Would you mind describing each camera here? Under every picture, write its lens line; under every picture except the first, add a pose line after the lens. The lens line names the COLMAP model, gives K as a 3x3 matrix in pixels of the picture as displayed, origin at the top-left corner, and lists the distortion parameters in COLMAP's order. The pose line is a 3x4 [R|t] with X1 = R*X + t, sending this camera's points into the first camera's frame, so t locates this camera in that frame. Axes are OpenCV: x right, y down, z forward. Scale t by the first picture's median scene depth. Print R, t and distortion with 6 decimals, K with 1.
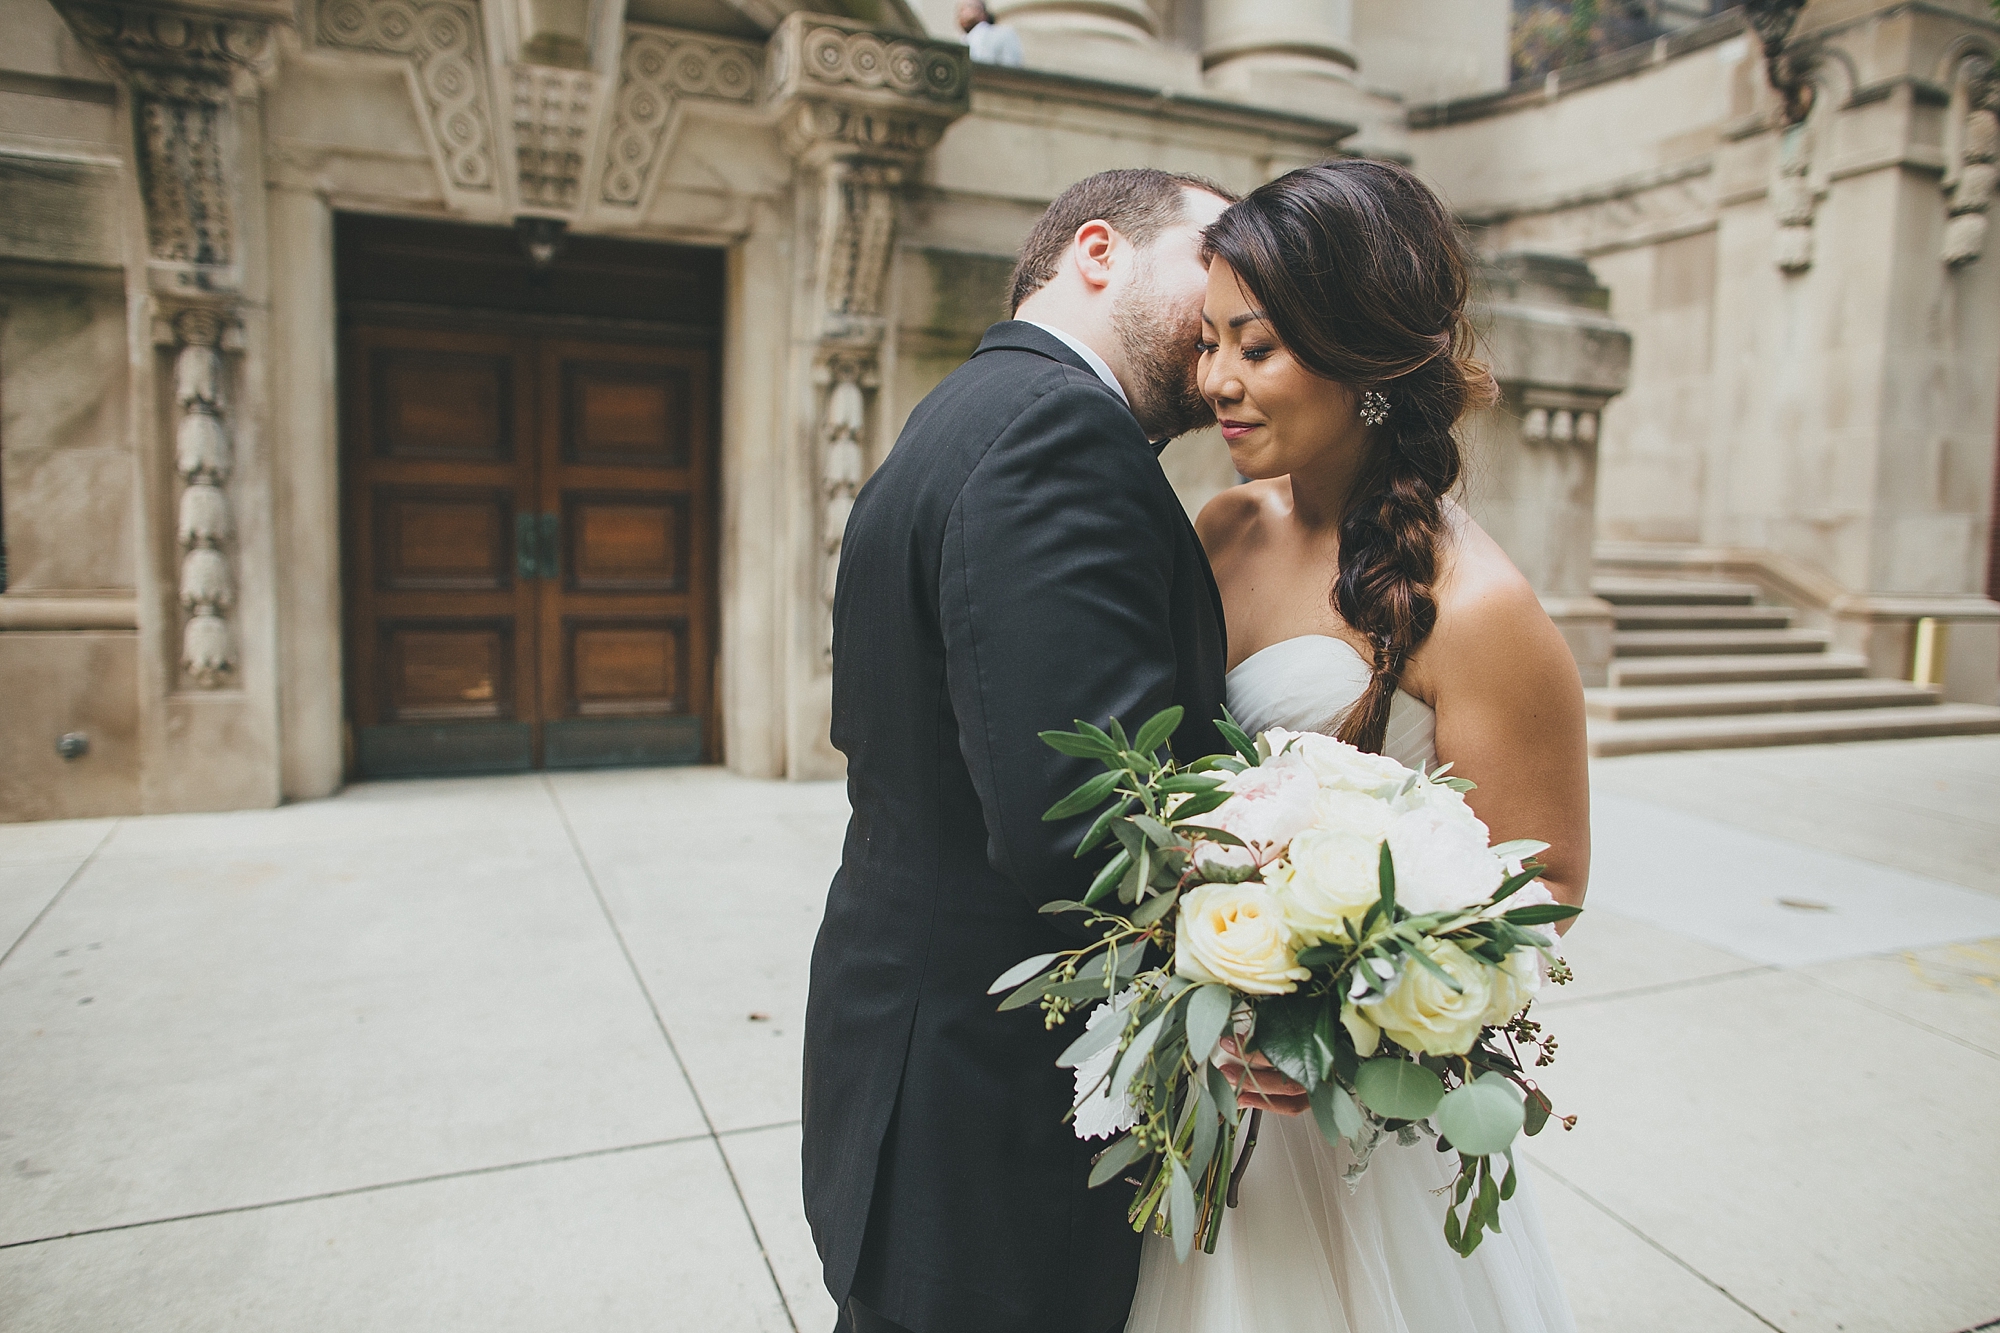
lens RADIAL K [[1383.3, 0, 1018.2], [0, 1383.3, 651.5], [0, 0, 1]] dist [-0.051358, 0.043743]
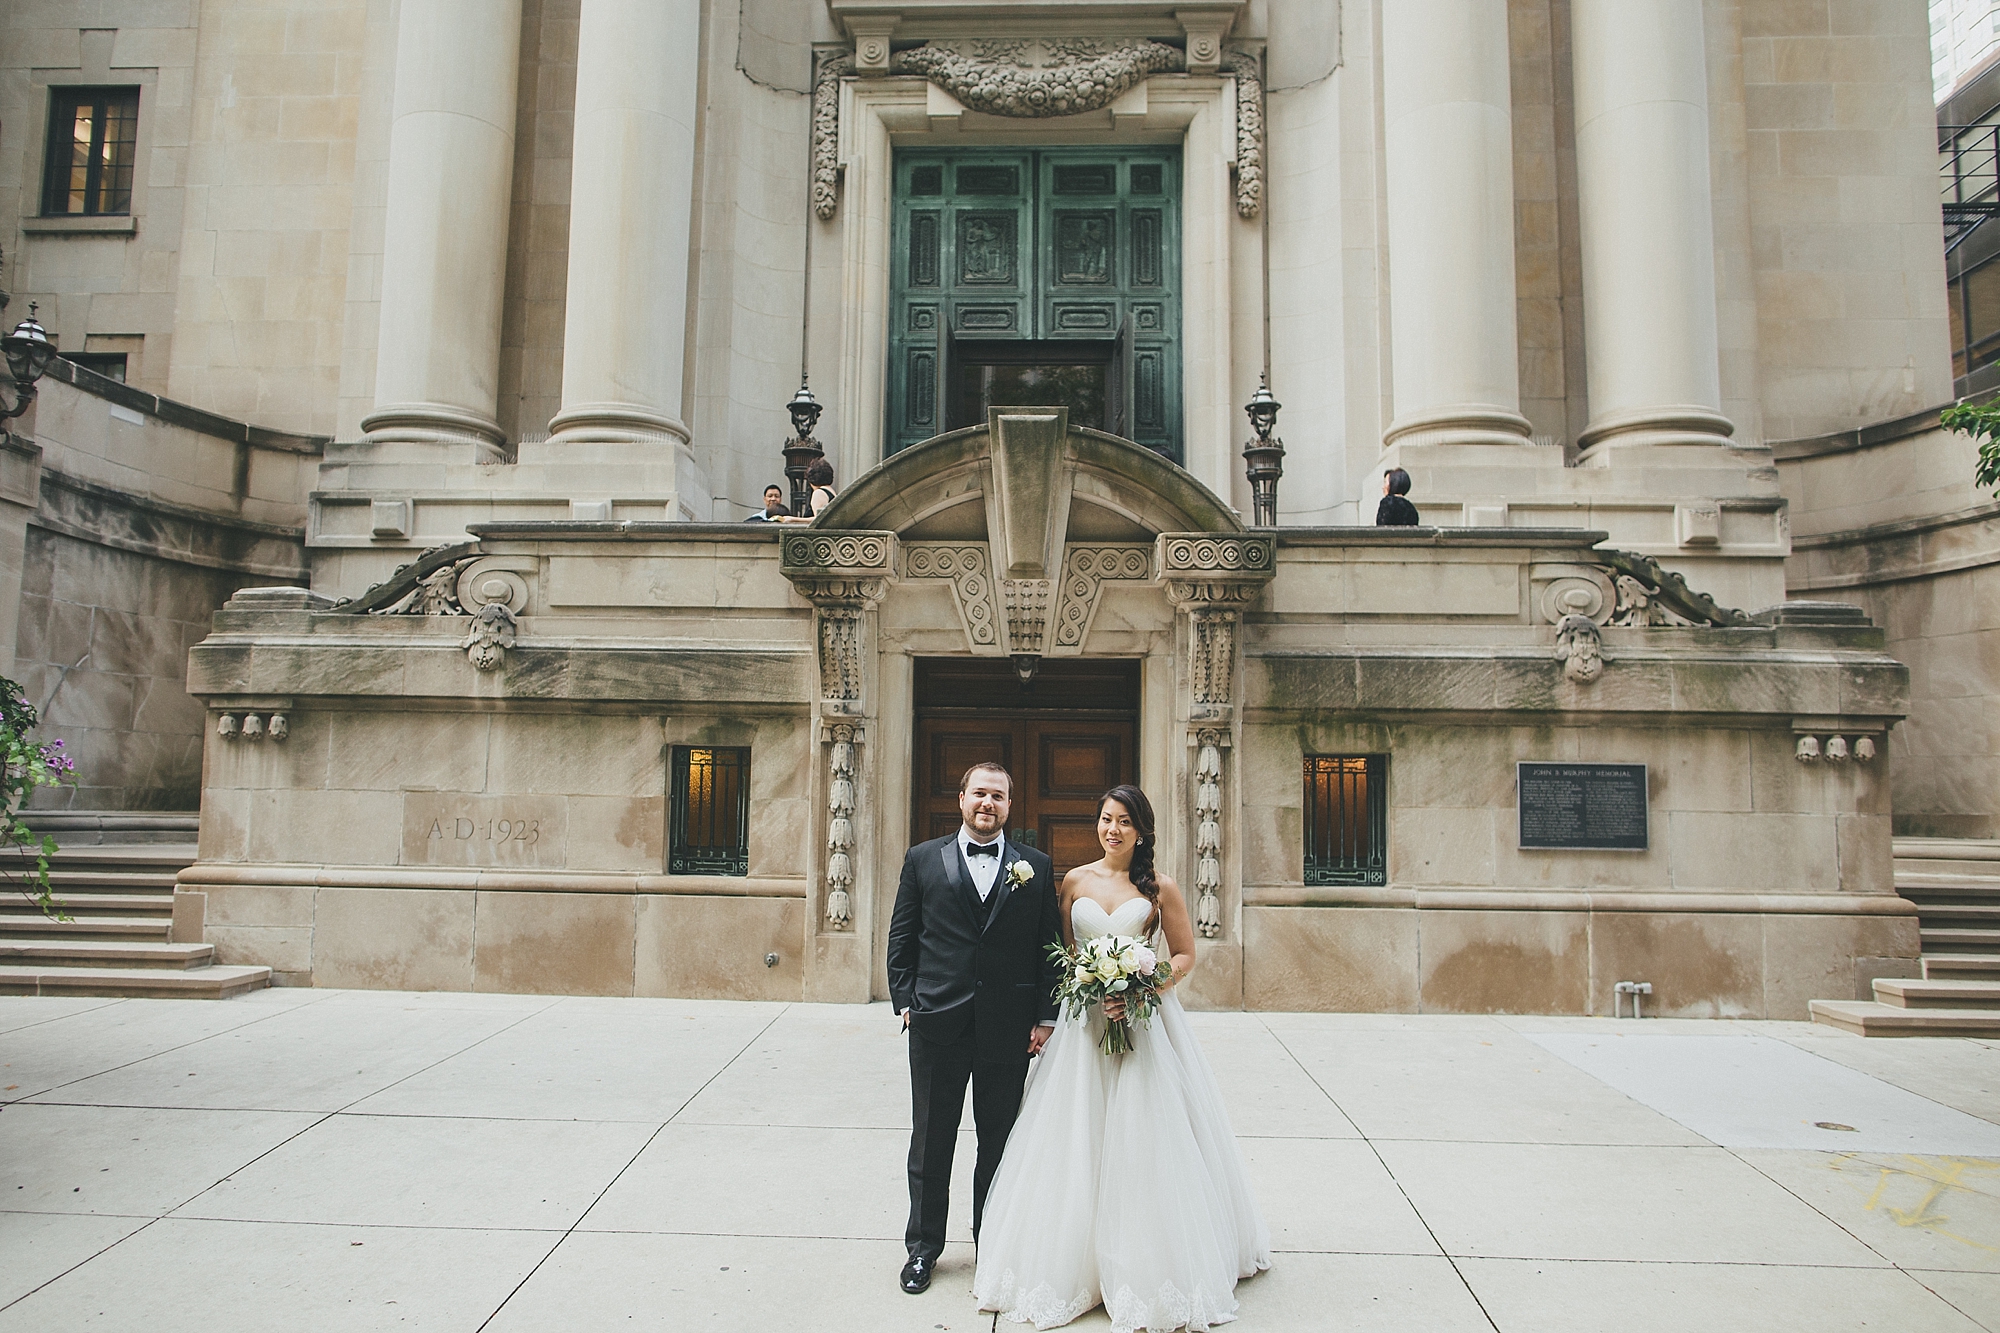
lens RADIAL K [[1383.3, 0, 987.9], [0, 1383.3, 660.0], [0, 0, 1]] dist [-0.051358, 0.043743]
pose [[0.902526, -0.051388, -0.427558, 0.347673], [-0.033606, 0.981422, -0.188893, 0.012726], [0.429322, 0.184850, 0.884032, -0.535232]]
